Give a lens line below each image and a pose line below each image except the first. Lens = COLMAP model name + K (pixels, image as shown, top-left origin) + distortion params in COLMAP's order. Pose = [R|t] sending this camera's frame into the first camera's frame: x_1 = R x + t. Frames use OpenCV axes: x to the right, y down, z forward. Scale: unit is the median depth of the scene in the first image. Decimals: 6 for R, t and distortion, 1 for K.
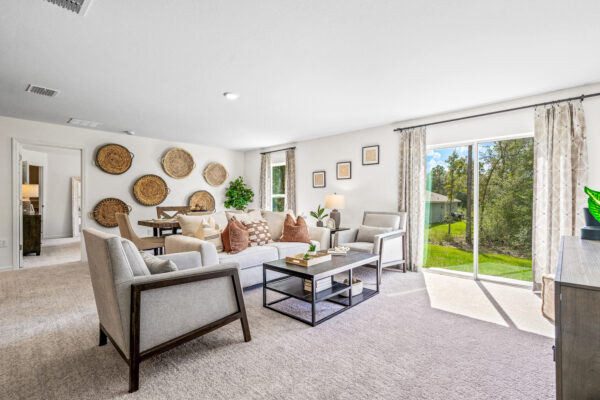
lens RADIAL K [[278.2, 0, 300.0], [0, 278.2, 200.0], [0, 0, 1]] dist [-0.000066, 0.000075]
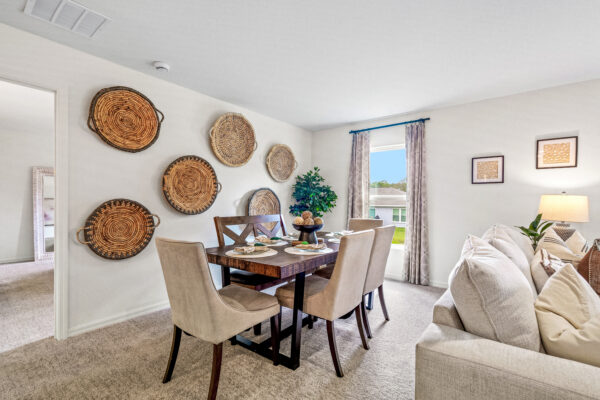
lens RADIAL K [[275.0, 0, 302.2], [0, 275.0, 205.8], [0, 0, 1]] dist [-0.001499, -0.000262]
pose [[0.995783, 0.002892, 0.091691, -0.349464], [-0.003734, 0.999952, 0.009015, -0.000985], [-0.091661, -0.009320, 0.995747, 0.422449]]
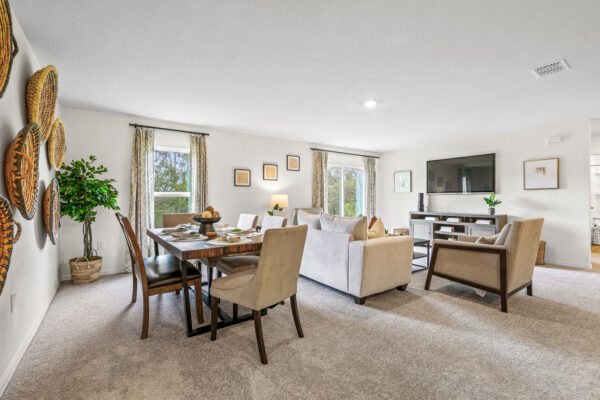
lens RADIAL K [[278.2, 0, 300.0], [0, 278.2, 200.0], [0, 0, 1]] dist [-0.000066, 0.000075]
pose [[0.184641, -0.004485, 0.982796, -0.757418], [0.004054, 0.999985, 0.003802, -0.001317], [-0.982798, 0.003282, 0.184656, 0.592312]]
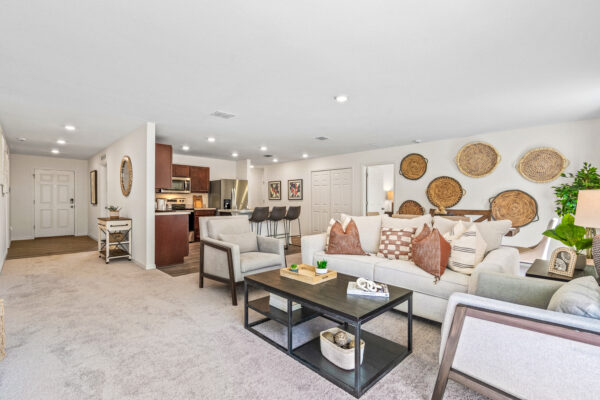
lens RADIAL K [[278.2, 0, 300.0], [0, 278.2, 200.0], [0, 0, 1]] dist [-0.000066, 0.000075]
pose [[-0.048286, 0.001649, -0.998832, 0.447247], [-0.005361, 0.999984, 0.001910, -0.006330], [0.998819, 0.005447, -0.048277, 0.503260]]
